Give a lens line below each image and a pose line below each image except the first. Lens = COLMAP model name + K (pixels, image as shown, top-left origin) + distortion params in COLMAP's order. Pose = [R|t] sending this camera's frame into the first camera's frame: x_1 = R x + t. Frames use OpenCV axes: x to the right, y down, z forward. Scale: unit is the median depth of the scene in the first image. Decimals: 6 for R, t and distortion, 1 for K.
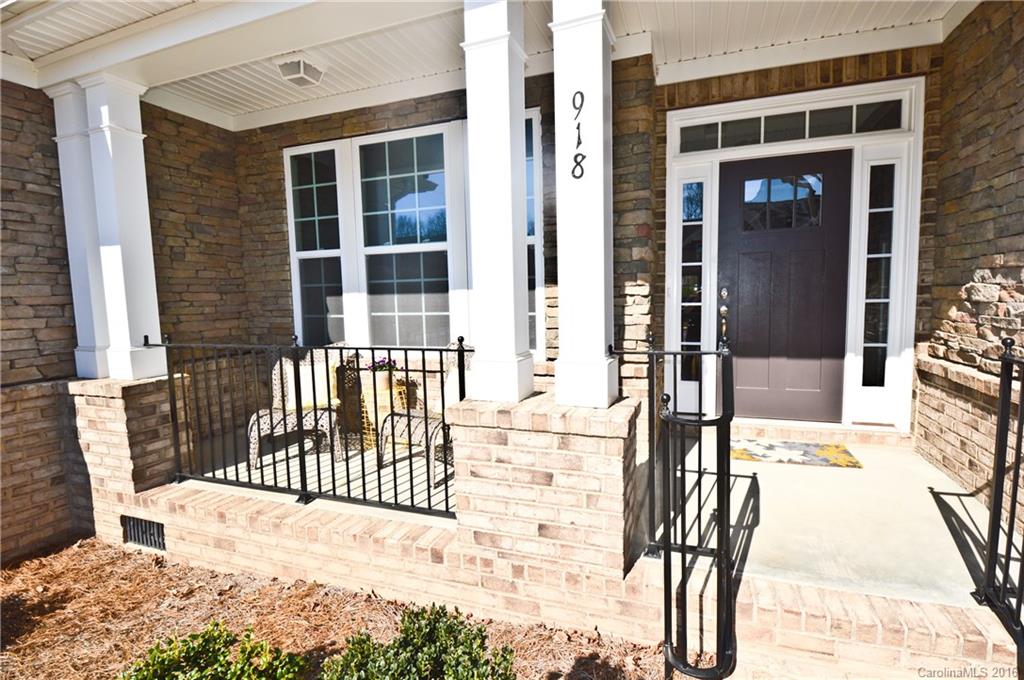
lens RADIAL K [[484.8, 0, 513.2], [0, 484.8, 344.2], [0, 0, 1]] dist [0.004439, 0.000166]
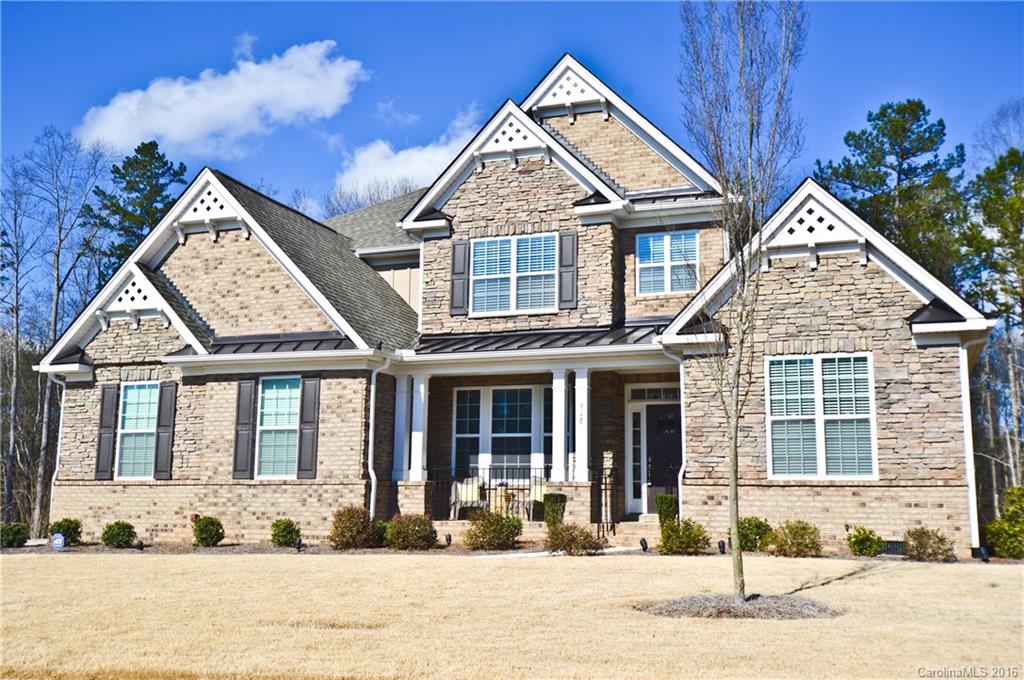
lens RADIAL K [[1058.5, 0, 510.9], [0, 1058.5, 337.0], [0, 0, 1]] dist [0.018112, 0.000000]
pose [[0.999350, 0.035841, -0.003929, -0.225659], [-0.035660, 0.966402, -0.254549, 0.627827], [-0.005326, 0.254524, 0.967052, -3.950539]]
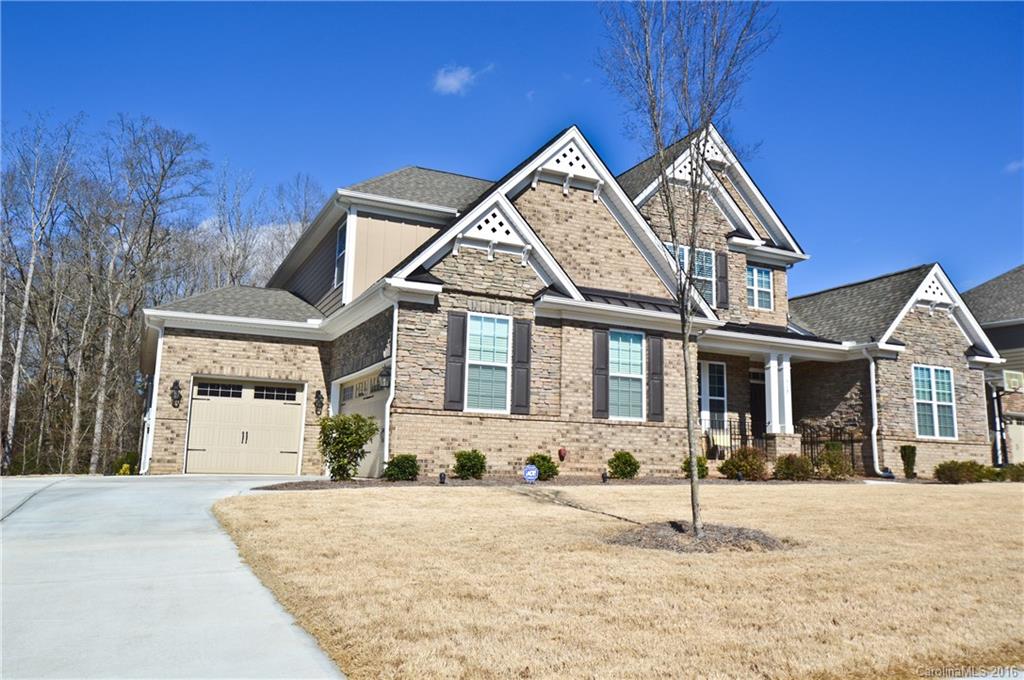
lens RADIAL K [[779.7, 0, 512.0], [0, 779.7, 343.7], [0, 0, 1]] dist [-0.003823, -0.002038]
pose [[0.689929, 0.156673, 0.706719, -5.104705], [0.025037, 0.970548, -0.239603, 0.630194], [-0.723444, 0.183004, 0.665687, -1.162536]]
